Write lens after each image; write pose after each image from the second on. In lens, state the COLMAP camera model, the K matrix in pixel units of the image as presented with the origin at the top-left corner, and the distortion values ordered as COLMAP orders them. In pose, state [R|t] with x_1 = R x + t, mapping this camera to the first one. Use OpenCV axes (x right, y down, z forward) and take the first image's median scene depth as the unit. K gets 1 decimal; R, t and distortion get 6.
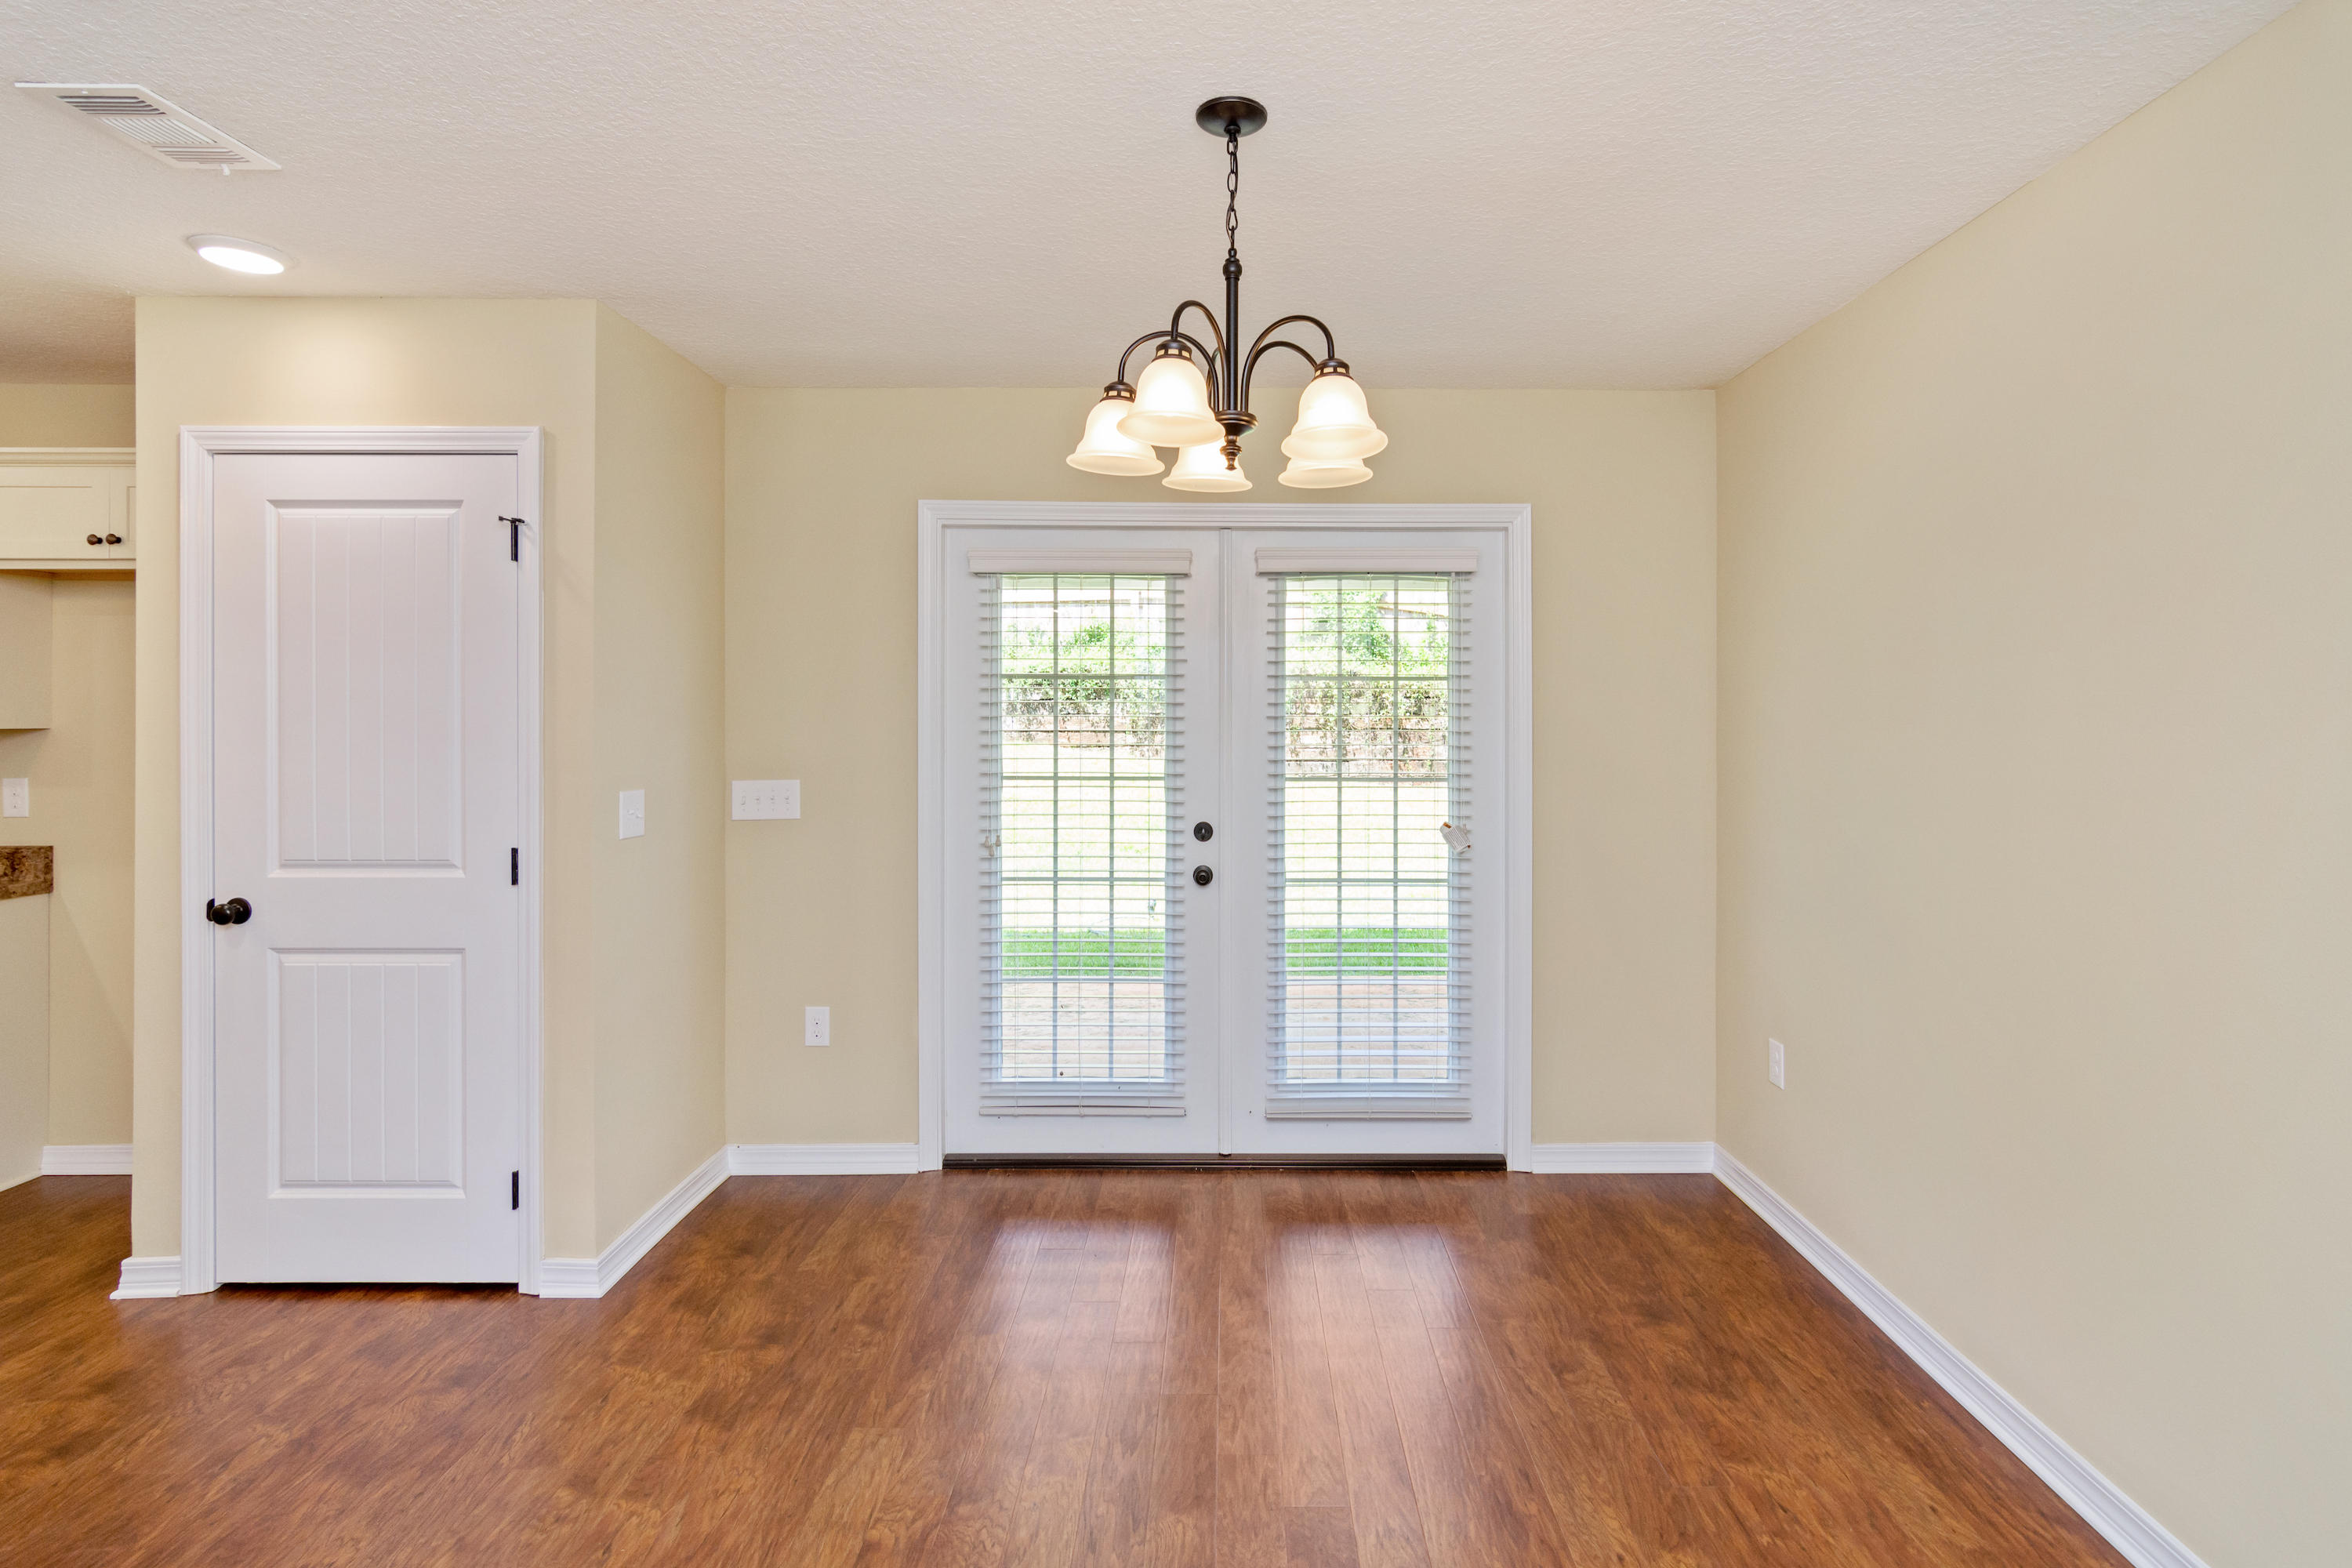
lens RADIAL K [[1129.1, 0, 1178.8], [0, 1129.1, 717.9], [0, 0, 1]] dist [-0.002634, 0.000842]
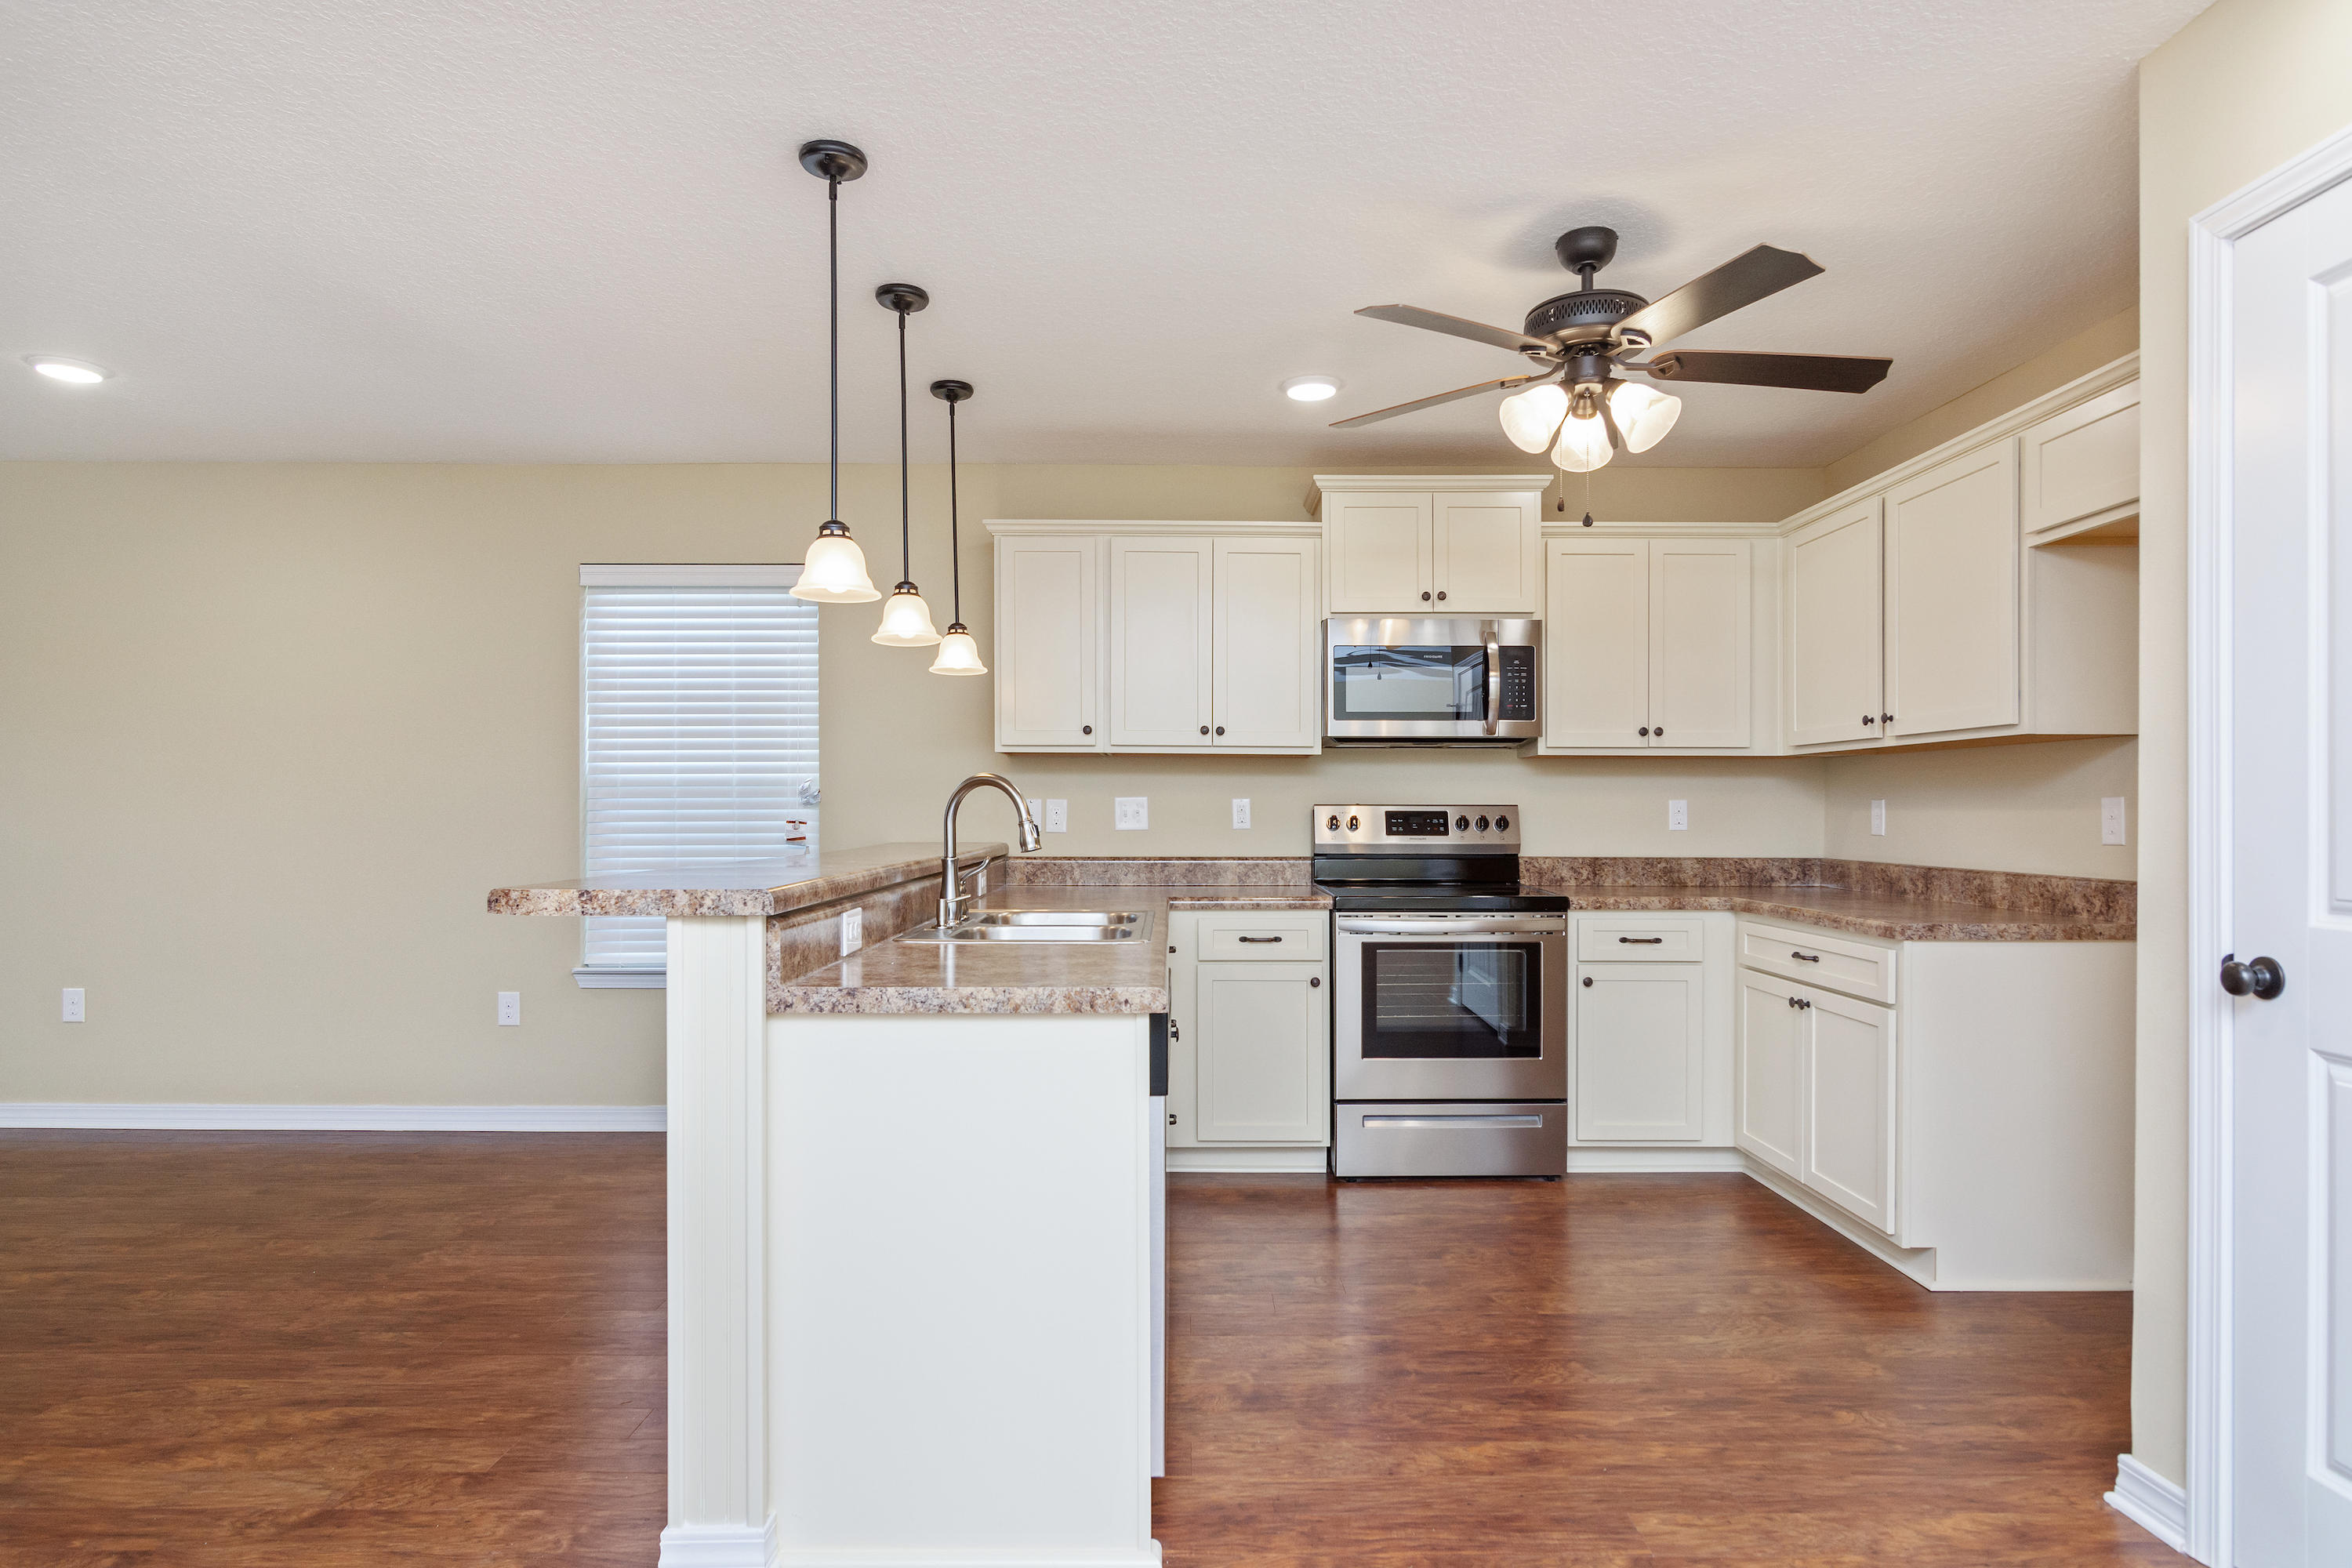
lens RADIAL K [[1279.1, 0, 1195.2], [0, 1279.1, 822.6], [0, 0, 1]] dist [-0.008528, 0.002070]
pose [[0.008875, 0.005942, -0.999943, -0.121831], [0.004196, 0.999973, 0.005980, 0.064473], [0.999952, -0.004249, 0.008850, 0.331660]]
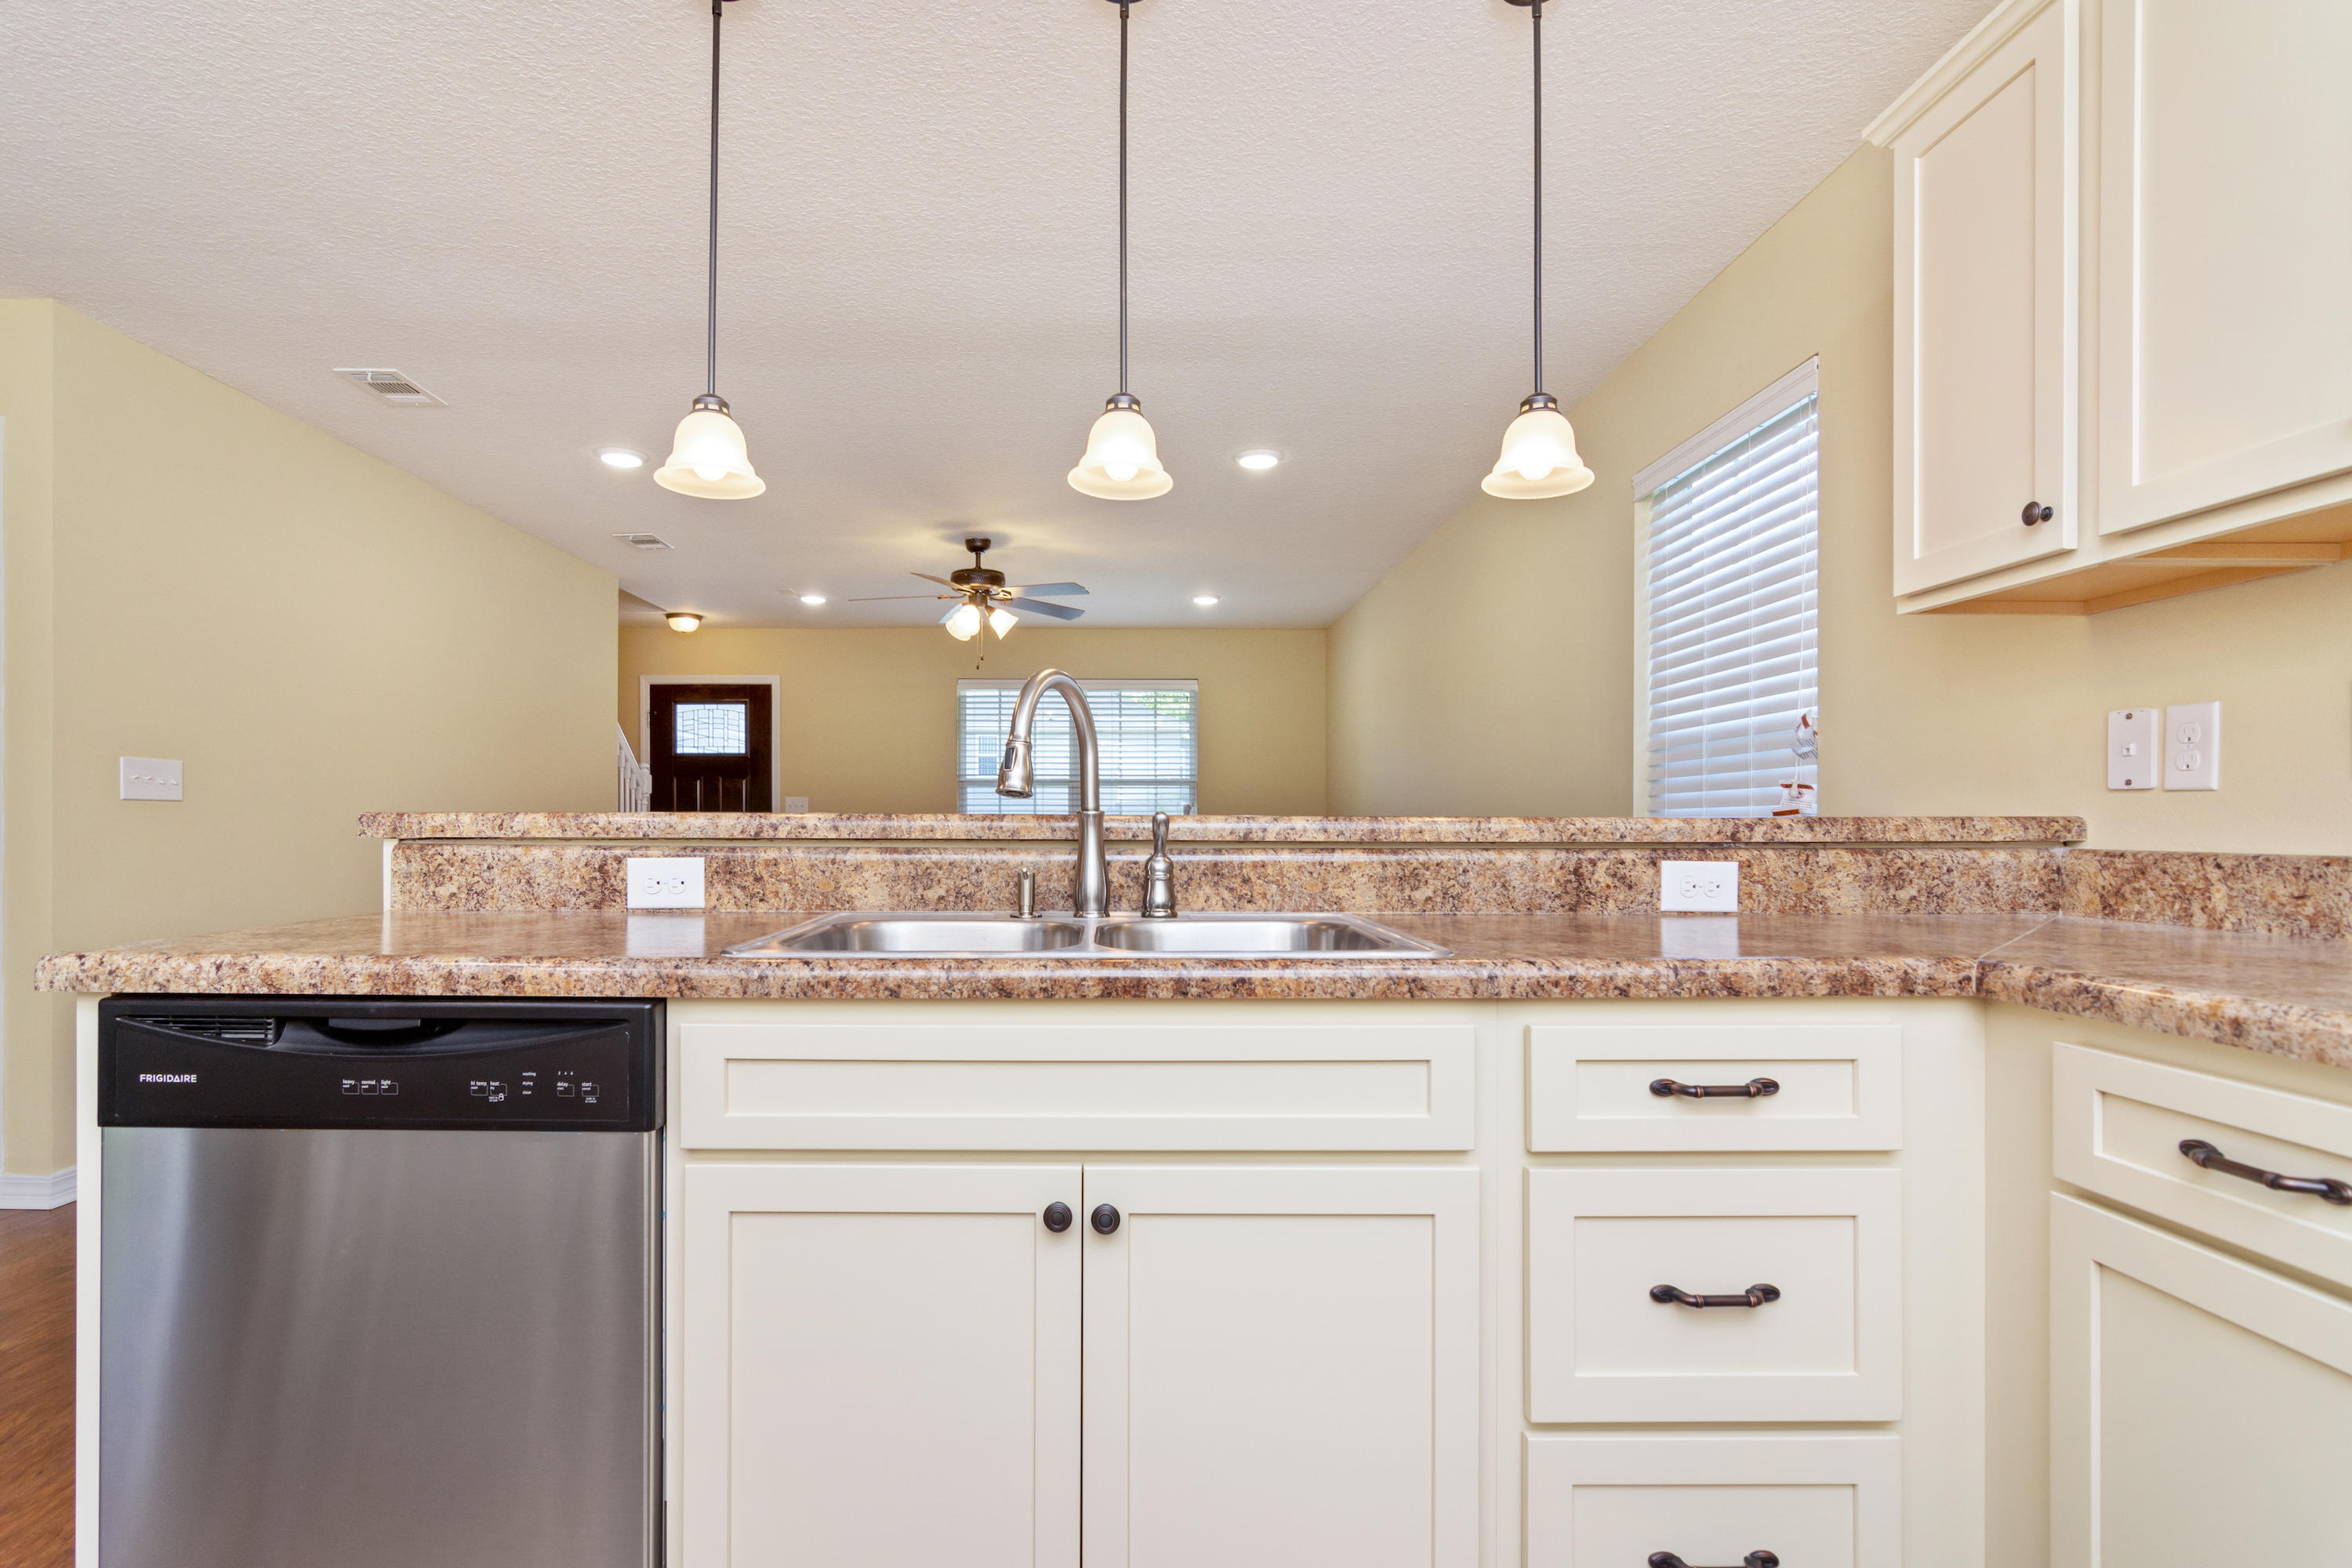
lens RADIAL K [[1129.1, 0, 1123.4], [0, 1129.1, 828.0], [0, 0, 1]] dist [-0.002634, 0.000842]
pose [[-0.999980, -0.006021, -0.001698, -1.000774], [-0.006017, 0.999978, -0.002631, 0.100459], [0.001713, -0.002621, -0.999995, 0.651597]]
